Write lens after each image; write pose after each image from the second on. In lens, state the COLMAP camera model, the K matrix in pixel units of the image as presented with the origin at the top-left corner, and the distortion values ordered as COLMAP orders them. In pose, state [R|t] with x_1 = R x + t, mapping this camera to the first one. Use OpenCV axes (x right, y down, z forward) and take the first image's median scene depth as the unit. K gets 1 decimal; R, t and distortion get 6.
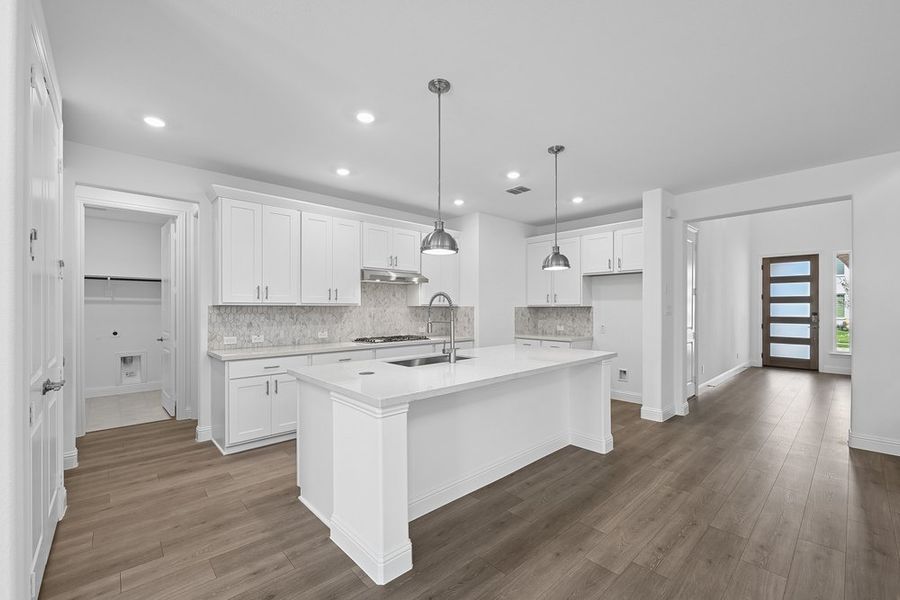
lens RADIAL K [[371.7, 0, 452.7], [0, 371.7, 305.7], [0, 0, 1]] dist [-0.003916, 0.001412]
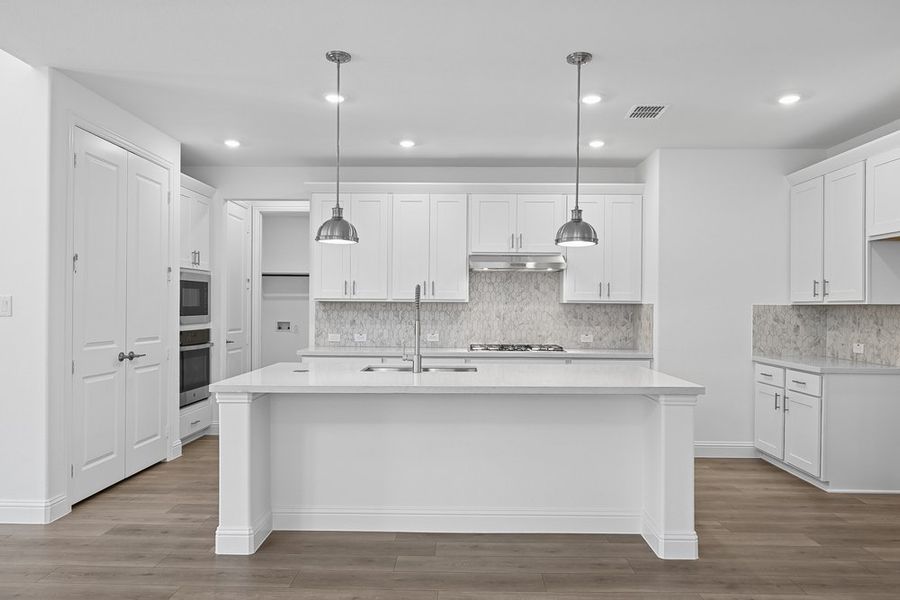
lens RADIAL K [[594.7, 0, 454.4], [0, 594.7, 302.6], [0, 0, 1]] dist [0.002822, -0.005199]
pose [[0.724330, 0.000909, -0.689453, 0.539356], [-0.002911, 0.999994, -0.001740, 0.003015], [0.689448, 0.003268, 0.724328, 0.072037]]
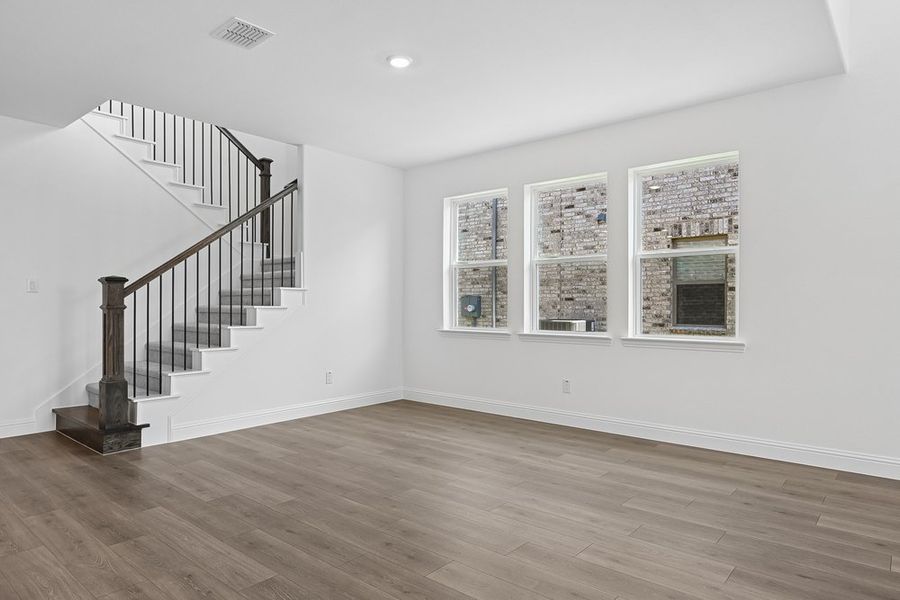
lens RADIAL K [[539.6, 0, 451.0], [0, 539.6, 304.2], [0, 0, 1]] dist [0.007724, 0.001013]
pose [[-0.123725, -0.002662, 0.992313, -0.234711], [-0.005964, 0.999980, 0.001939, 0.036355], [-0.992299, -0.005679, -0.123739, 0.046403]]
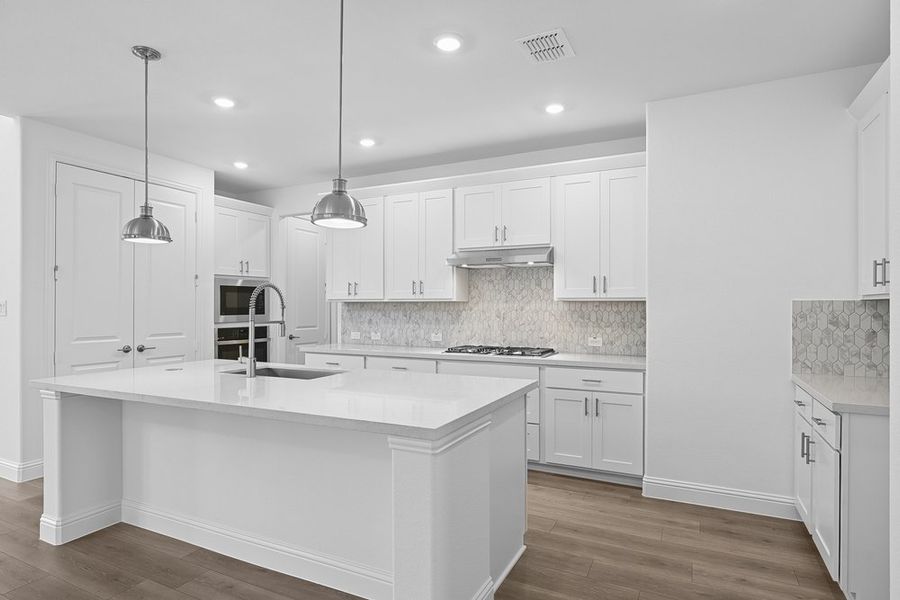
lens RADIAL K [[491.4, 0, 450.5], [0, 491.4, 304.2], [0, 0, 1]] dist [-0.001671, -0.000439]
pose [[0.358165, -0.003102, -0.933653, 0.610096], [0.005787, 0.999983, -0.001103, 0.006372], [0.933640, -0.005009, 0.358177, 0.585044]]
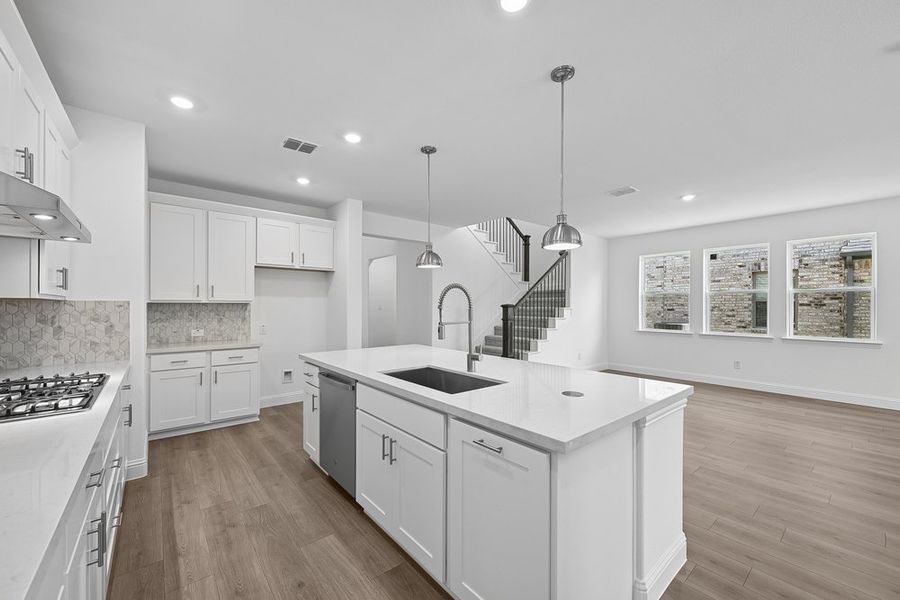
lens RADIAL K [[354.5, 0, 451.9], [0, 354.5, 302.1], [0, 0, 1]] dist [0.000782, 0.000786]
pose [[0.042816, 0.011813, 0.999013, -0.453861], [-0.007060, 0.999909, -0.011521, 0.006401], [-0.999058, -0.006560, 0.042896, 0.580461]]
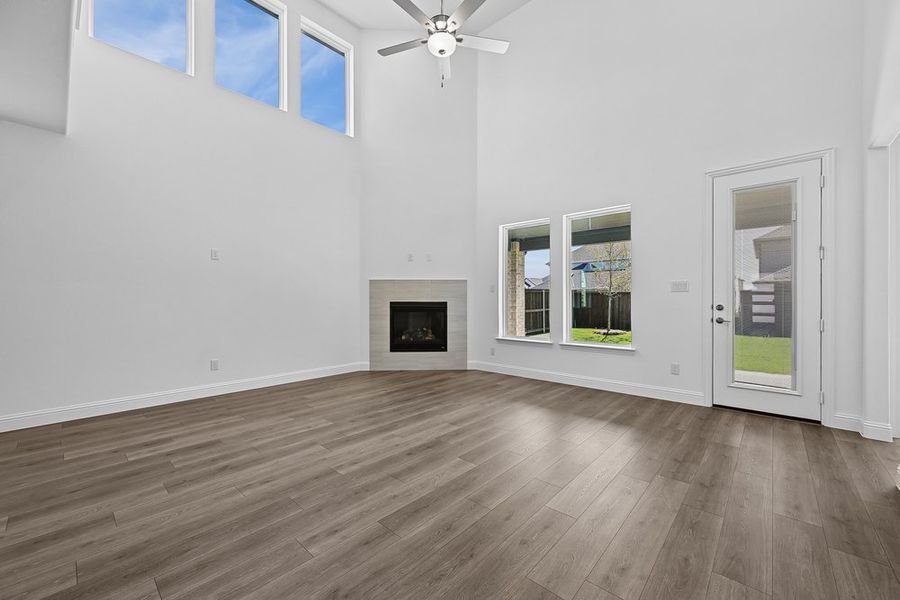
lens RADIAL K [[354.5, 0, 448.3], [0, 354.5, 298.9], [0, 0, 1]] dist [0.000782, 0.000786]
pose [[-0.996548, -0.000567, -0.083012, -0.231429], [0.000085, 0.999969, -0.007853, 0.036560], [0.083014, -0.007833, -0.996518, 0.160227]]
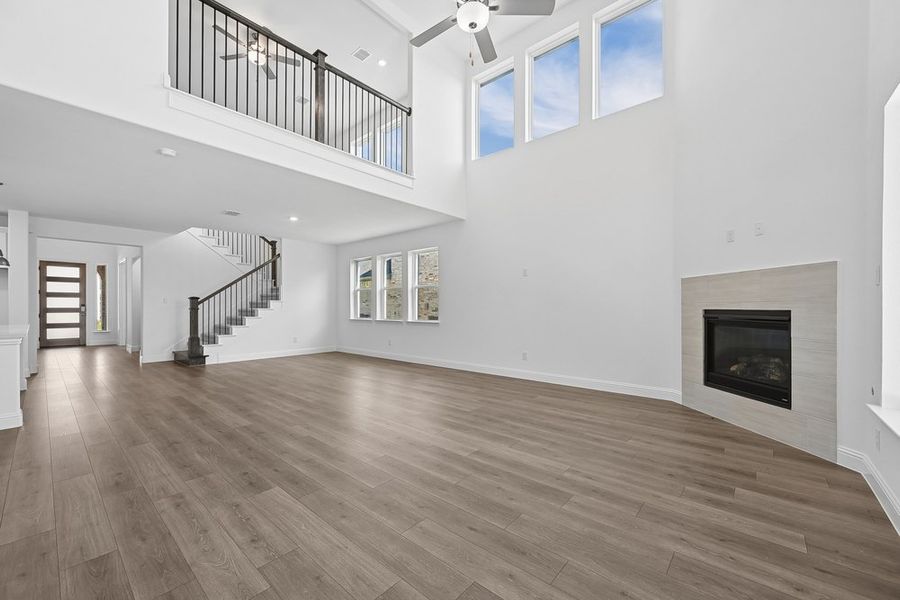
lens RADIAL K [[354.5, 0, 454.4], [0, 354.5, 305.9], [0, 0, 1]] dist [0.000782, 0.000786]
pose [[-0.119167, 0.001694, 0.992873, -0.832675], [-0.003878, 0.999990, -0.002172, 0.033224], [-0.992867, -0.004109, -0.119160, -0.380711]]
